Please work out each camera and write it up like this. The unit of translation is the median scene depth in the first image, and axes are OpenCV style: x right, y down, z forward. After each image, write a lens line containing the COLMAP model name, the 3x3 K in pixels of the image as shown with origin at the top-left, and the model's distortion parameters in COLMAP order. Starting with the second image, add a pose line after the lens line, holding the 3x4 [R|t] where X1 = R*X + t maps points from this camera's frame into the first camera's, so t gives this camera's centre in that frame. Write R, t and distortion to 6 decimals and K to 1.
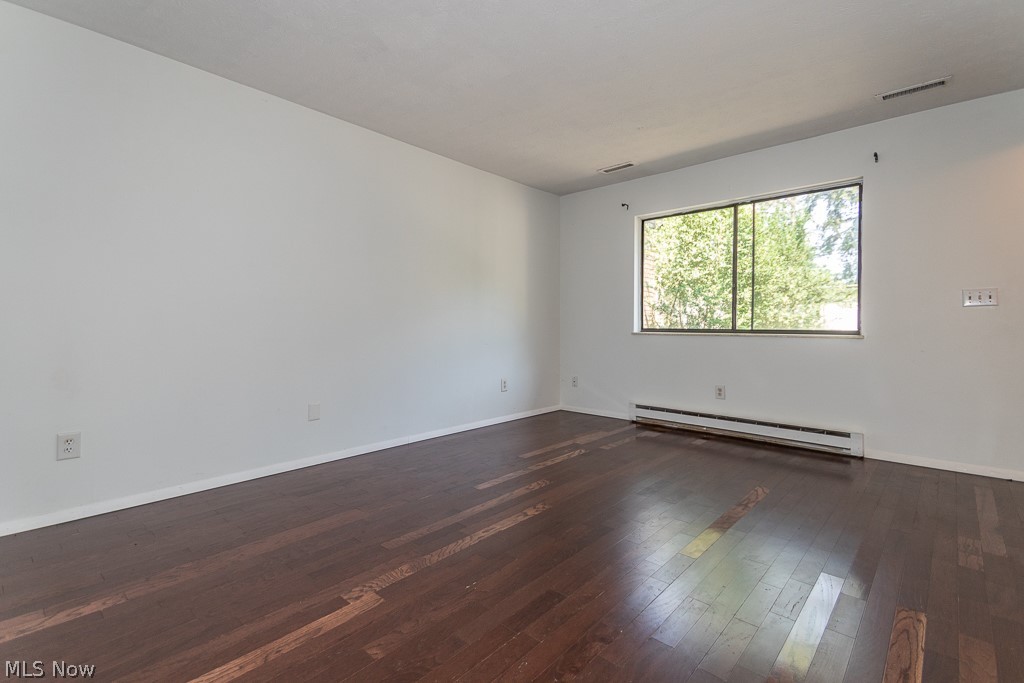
lens RADIAL K [[470.4, 0, 504.2], [0, 470.4, 335.6], [0, 0, 1]] dist [0.036098, -0.019875]
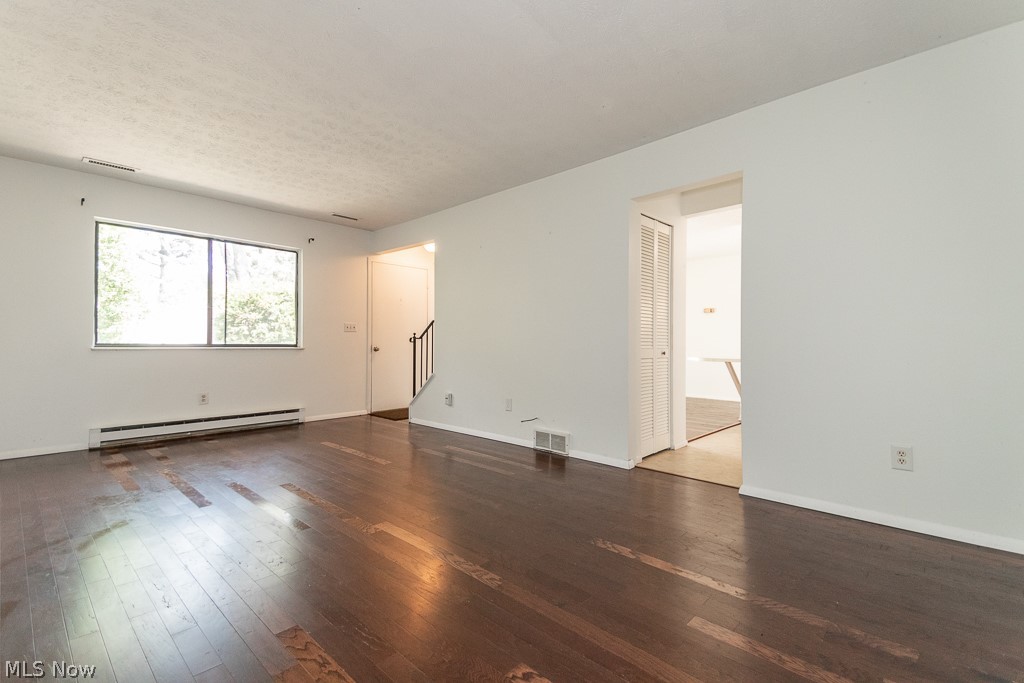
lens RADIAL K [[470.4, 0, 514.2], [0, 470.4, 338.2], [0, 0, 1]] dist [0.036098, -0.019875]
pose [[0.006349, 0.001642, 0.999978, -1.063085], [0.012125, 0.999925, -0.001719, -0.024926], [-0.999906, 0.012136, 0.006328, 0.353677]]
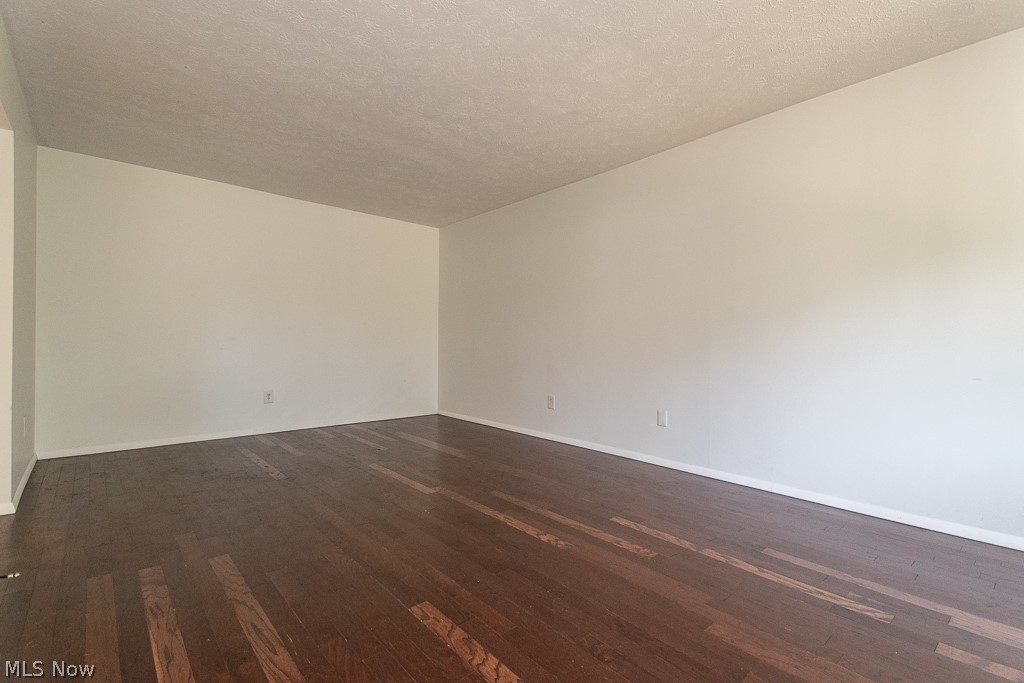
lens RADIAL K [[470.4, 0, 507.5], [0, 470.4, 340.9], [0, 0, 1]] dist [0.036098, -0.019875]
pose [[-0.124453, 0.006233, -0.992206, 0.873427], [-0.021518, 0.999728, 0.008979, -0.028796], [0.991992, 0.022468, -0.124285, 0.884047]]
